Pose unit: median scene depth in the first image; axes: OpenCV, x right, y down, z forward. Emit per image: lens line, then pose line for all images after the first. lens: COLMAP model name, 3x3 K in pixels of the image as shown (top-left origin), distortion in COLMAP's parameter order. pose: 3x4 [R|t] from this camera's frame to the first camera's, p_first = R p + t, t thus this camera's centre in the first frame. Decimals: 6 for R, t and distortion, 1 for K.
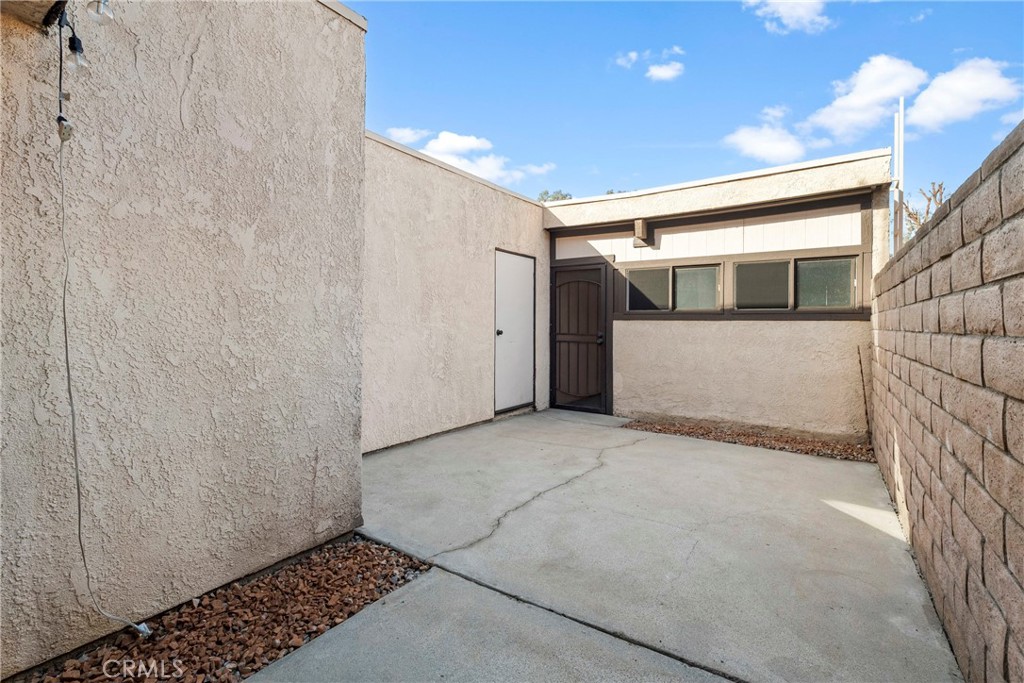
lens RADIAL K [[458.3, 0, 512.0], [0, 458.3, 341.5], [0, 0, 1]] dist [-0.000049, -0.000106]
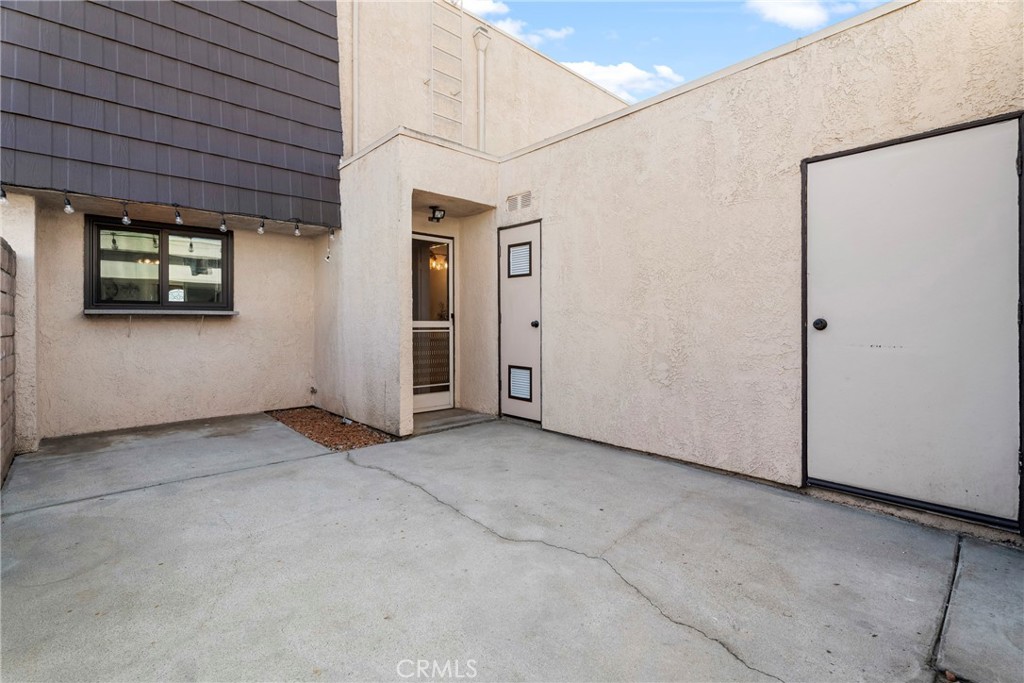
lens RADIAL K [[463.5, 0, 512.5], [0, 463.5, 338.6], [0, 0, 1]] dist [0.000735, 0.000209]
pose [[-0.213137, 0.030861, -0.976535, 0.841087], [-0.034490, 0.998640, 0.039087, -0.018768], [0.976413, 0.042012, -0.211783, 1.215842]]
